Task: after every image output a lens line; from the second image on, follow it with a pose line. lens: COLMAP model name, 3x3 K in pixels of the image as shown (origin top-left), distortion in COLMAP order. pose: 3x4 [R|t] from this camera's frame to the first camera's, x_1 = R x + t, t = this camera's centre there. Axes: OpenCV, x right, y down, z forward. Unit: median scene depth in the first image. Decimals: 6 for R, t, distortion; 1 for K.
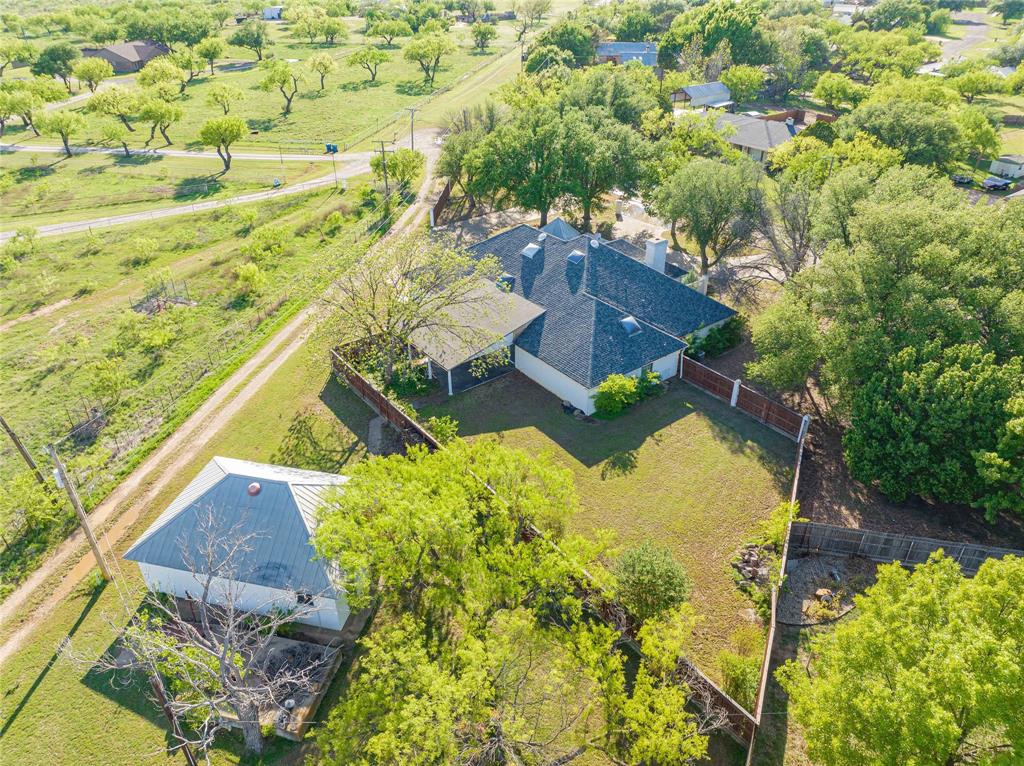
lens RADIAL K [[726.8, 0, 512.0], [0, 726.8, 383.0], [0, 0, 1]] dist [-0.030634, -0.003212]
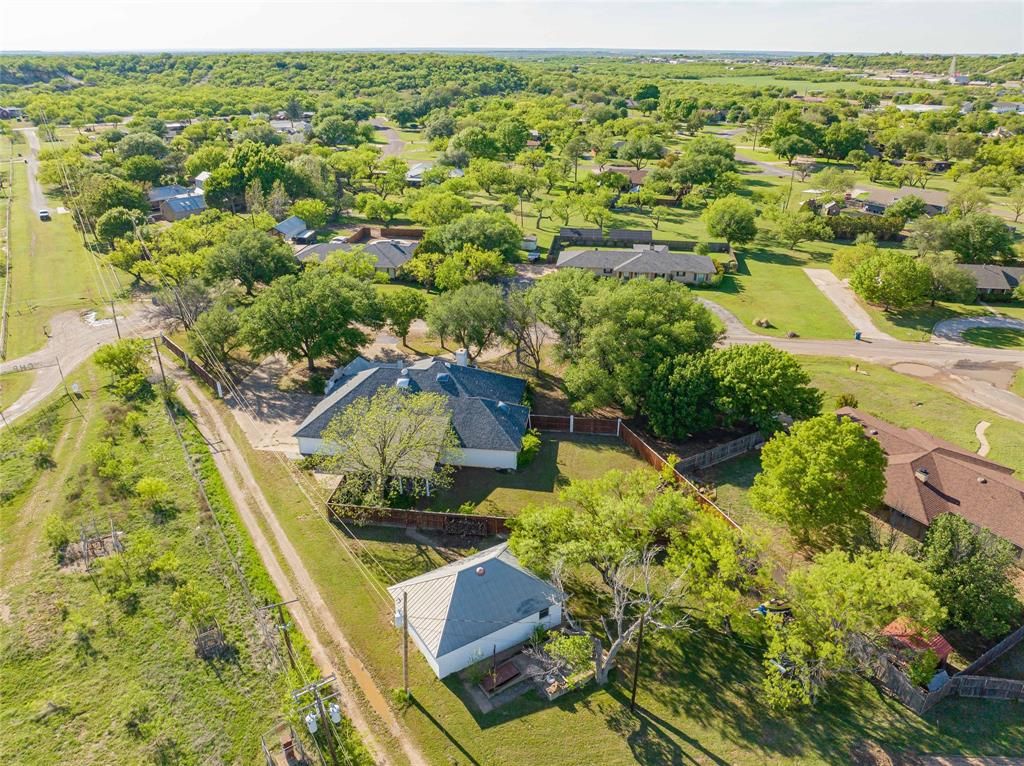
lens RADIAL K [[726.8, 0, 512.0], [0, 726.8, 383.0], [0, 0, 1]] dist [-0.030634, -0.003212]
pose [[0.707651, -0.301262, 0.639118, -0.819436], [0.368817, 0.929032, 0.029554, -0.170761], [-0.602665, 0.214803, 0.768541, -0.215269]]
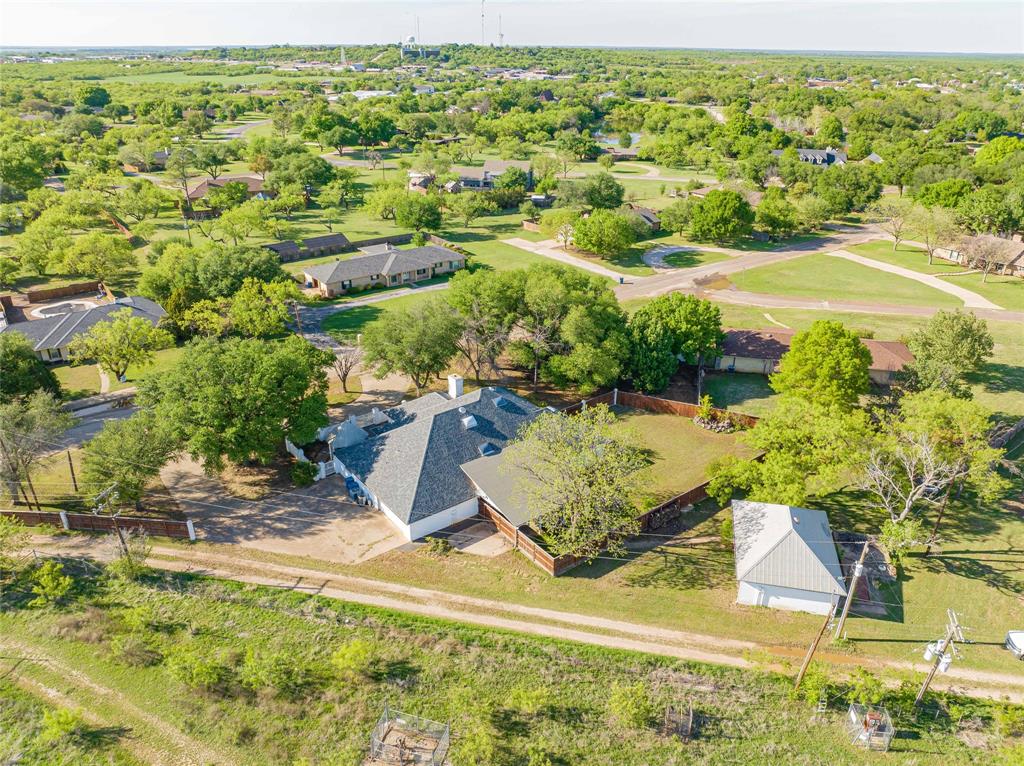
lens RADIAL K [[726.8, 0, 512.0], [0, 726.8, 383.0], [0, 0, 1]] dist [-0.030634, -0.003212]
pose [[0.004710, -0.430284, 0.902681, -1.238383], [0.515310, 0.774651, 0.366567, -0.759223], [-0.856991, 0.463435, 0.225378, 0.726196]]
